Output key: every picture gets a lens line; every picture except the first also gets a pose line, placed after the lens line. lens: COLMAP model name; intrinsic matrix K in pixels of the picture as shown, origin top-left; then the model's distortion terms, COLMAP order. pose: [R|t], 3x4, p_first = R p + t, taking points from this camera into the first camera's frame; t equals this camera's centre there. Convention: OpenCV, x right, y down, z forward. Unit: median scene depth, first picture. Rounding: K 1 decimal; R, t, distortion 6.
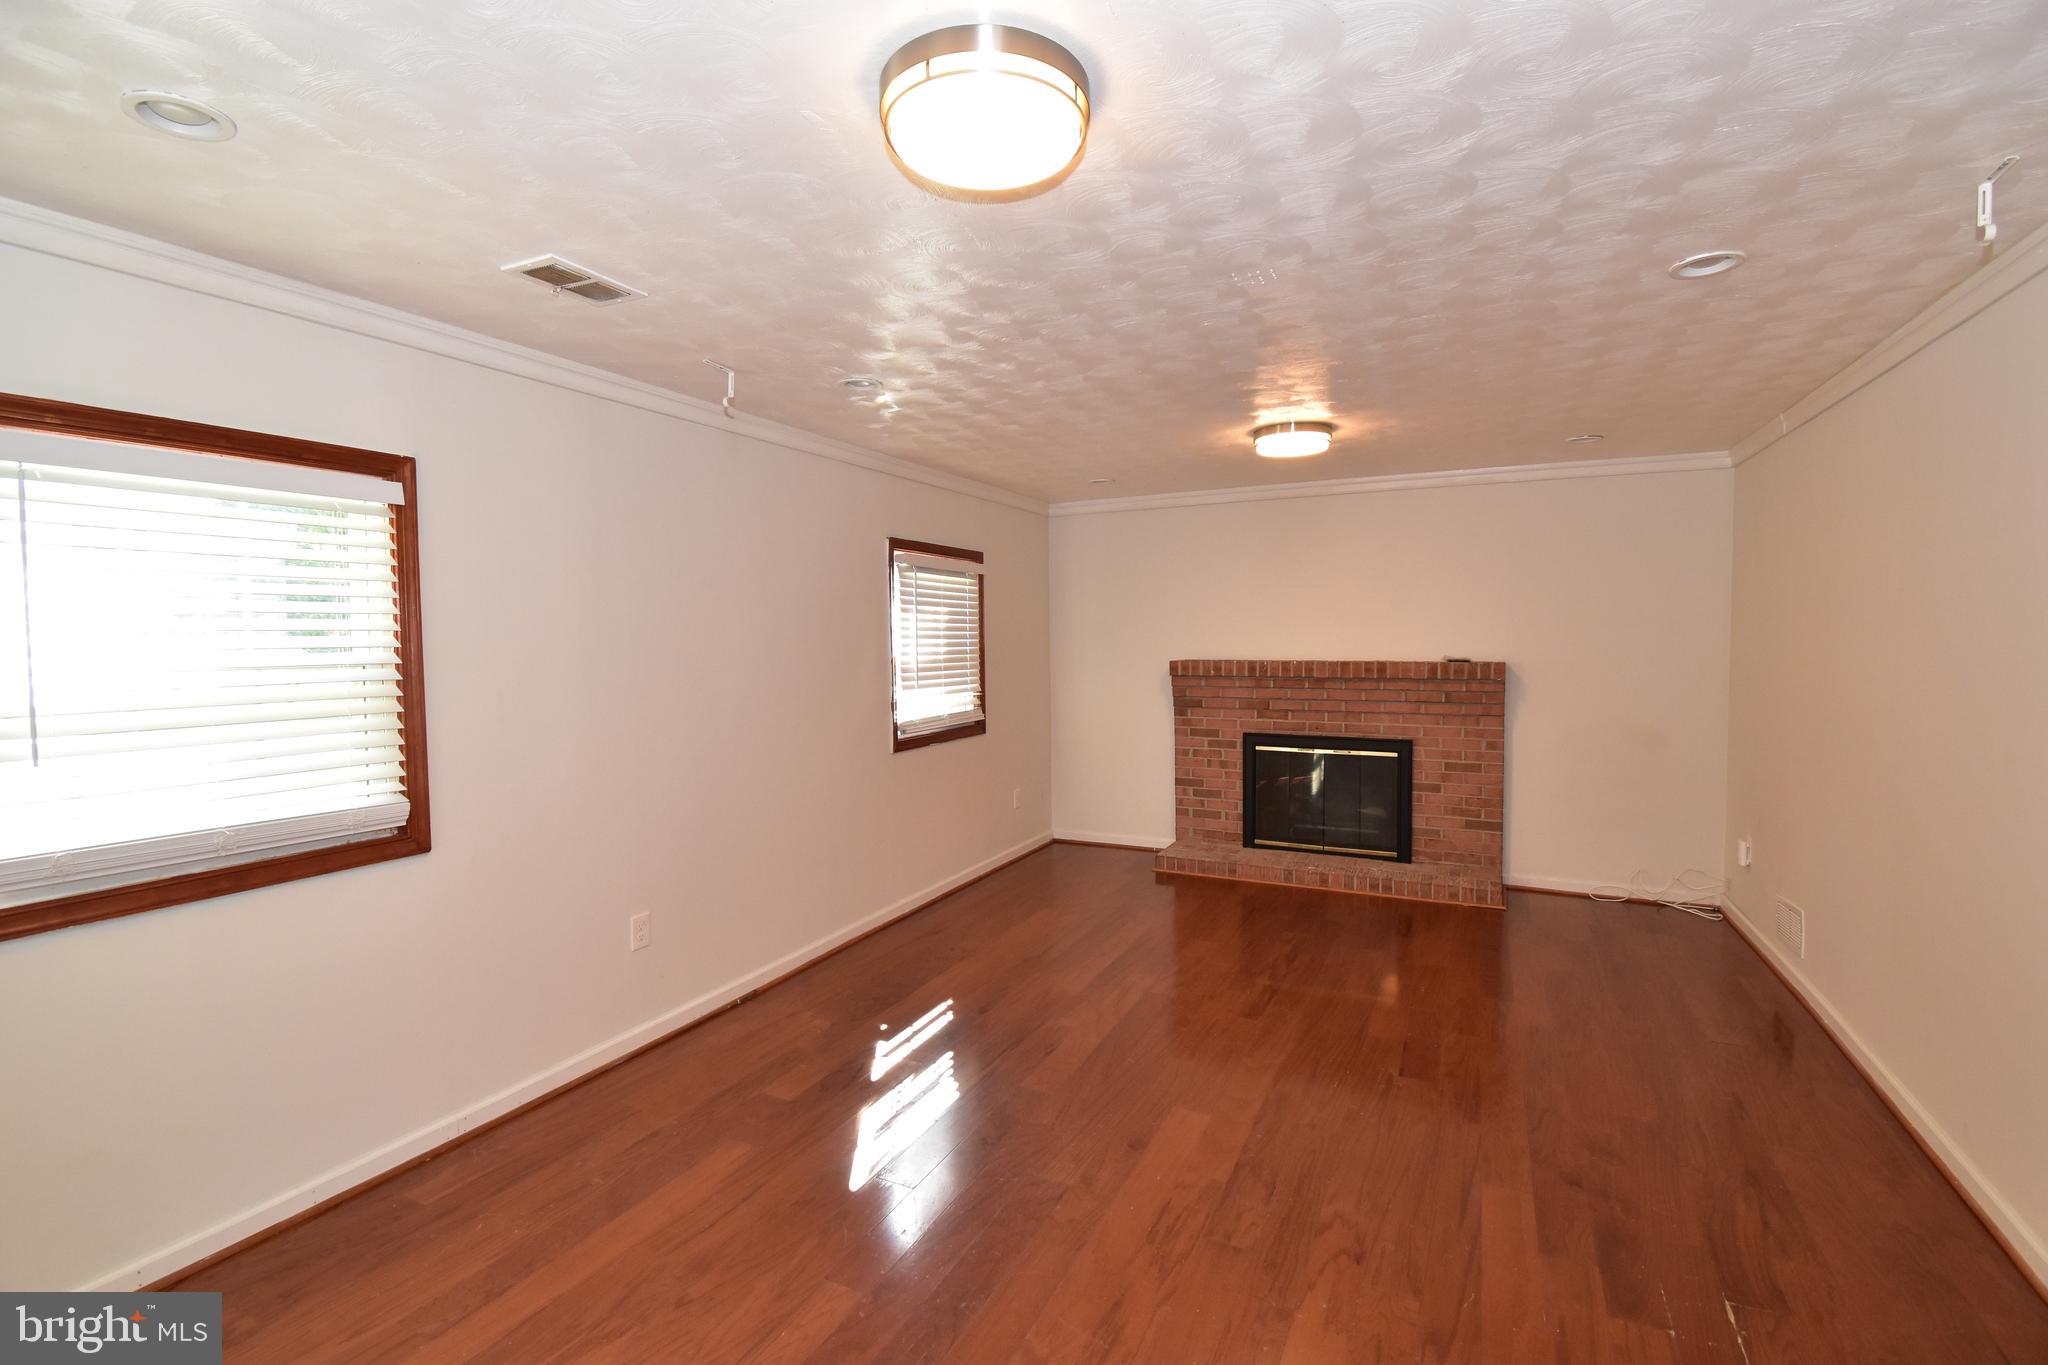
lens RADIAL K [[905.5, 0, 1034.0], [0, 905.5, 668.0], [0, 0, 1]] dist [0.014429, -0.023038]
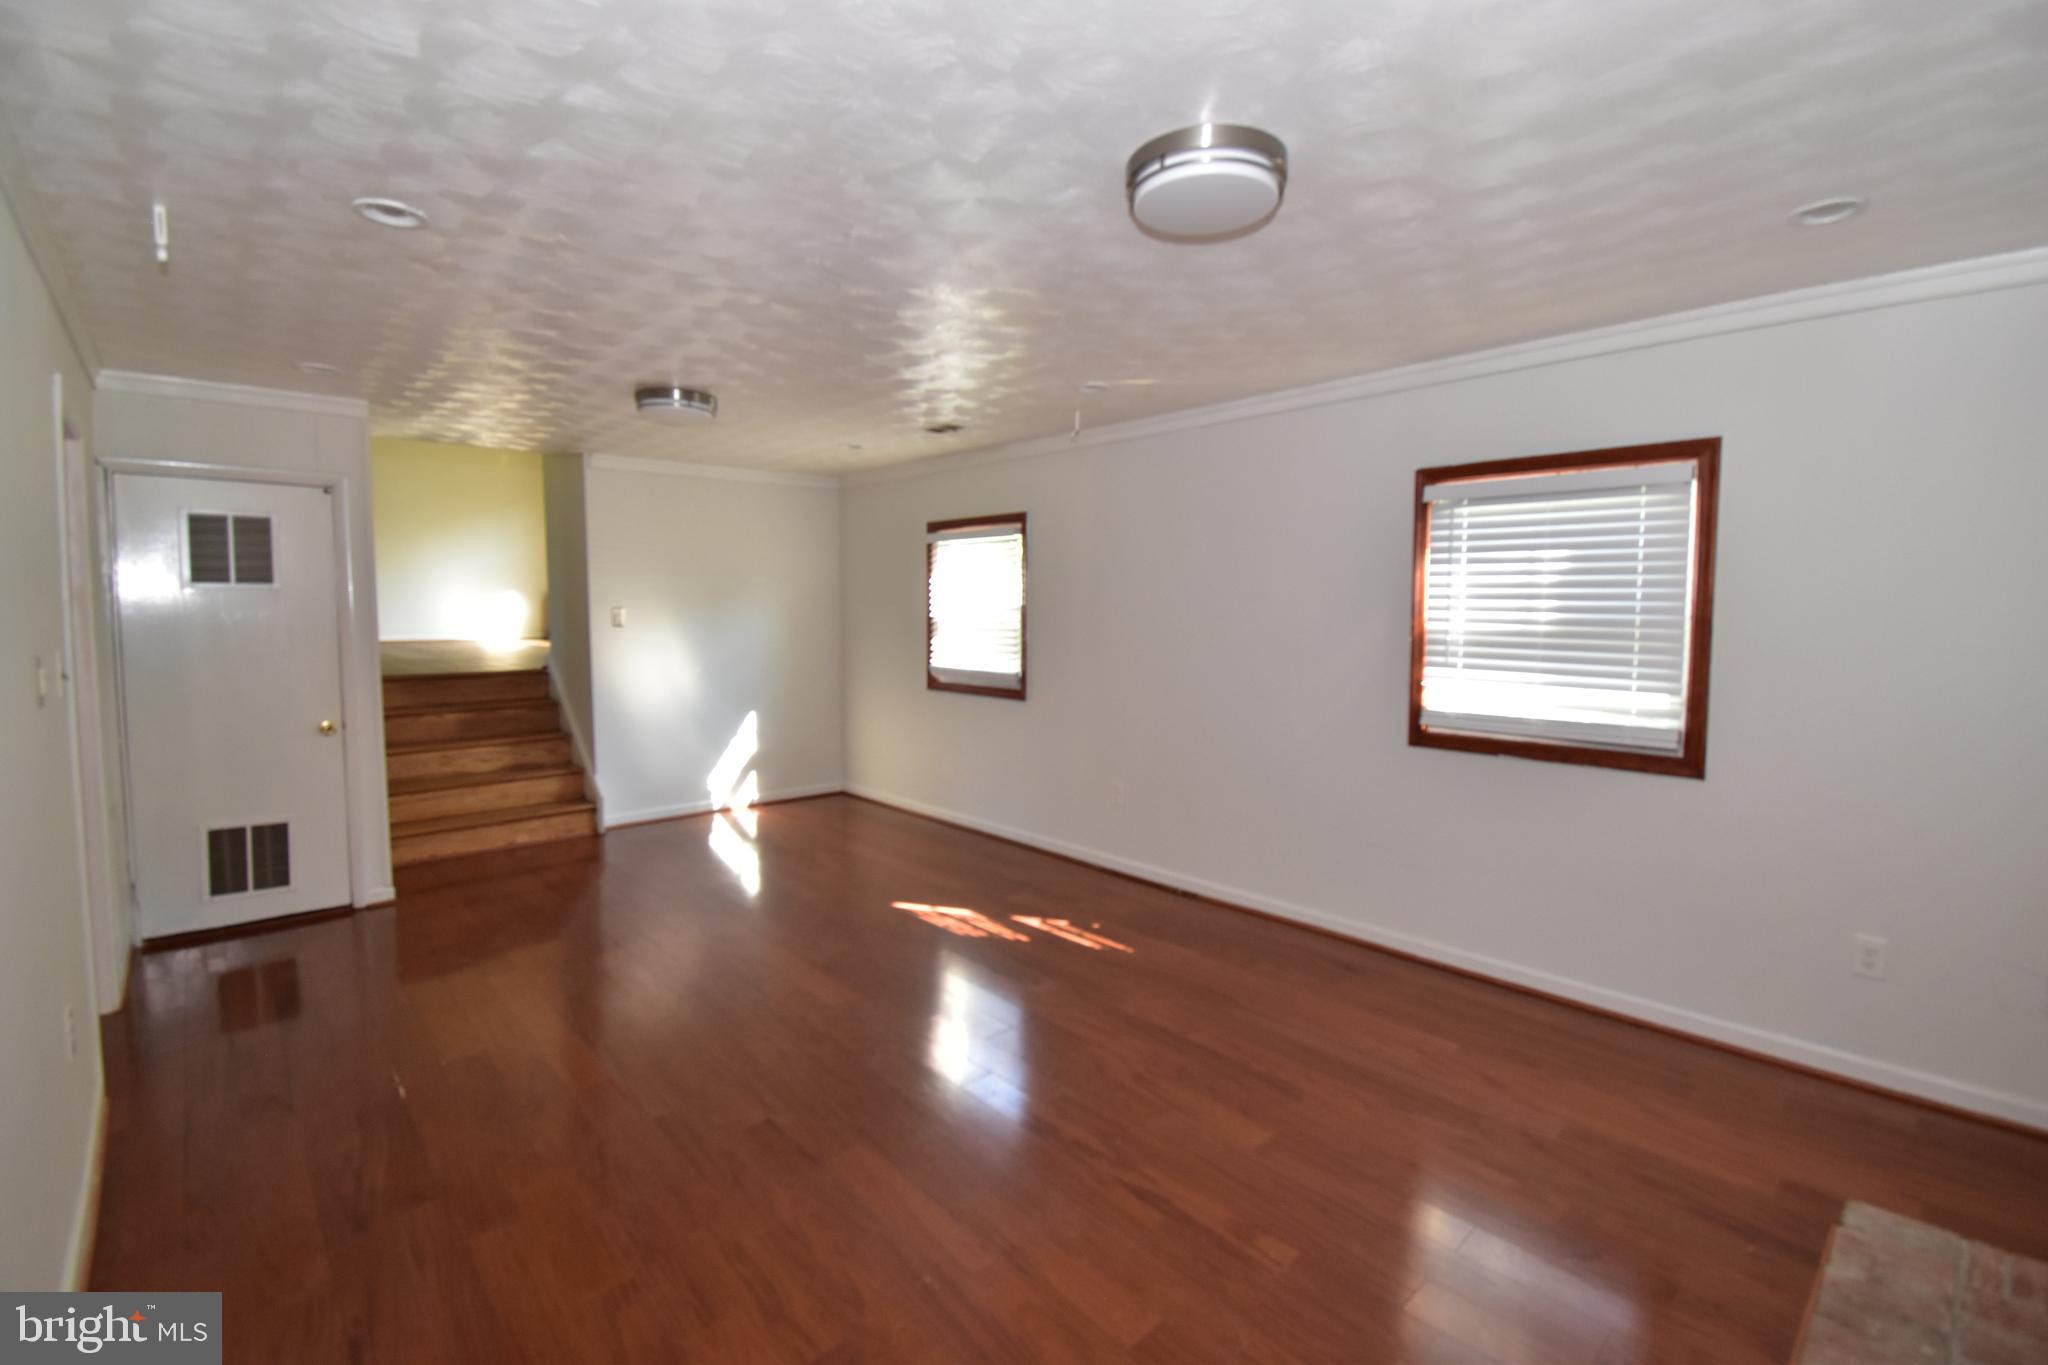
lens RADIAL K [[905.5, 0, 1034.0], [0, 905.5, 668.0], [0, 0, 1]] dist [0.014429, -0.023038]
pose [[-0.368929, 0.070517, -0.926779, 0.682910], [-0.033538, 0.995459, 0.089093, -0.031601], [0.928852, 0.063951, -0.364888, 0.970589]]
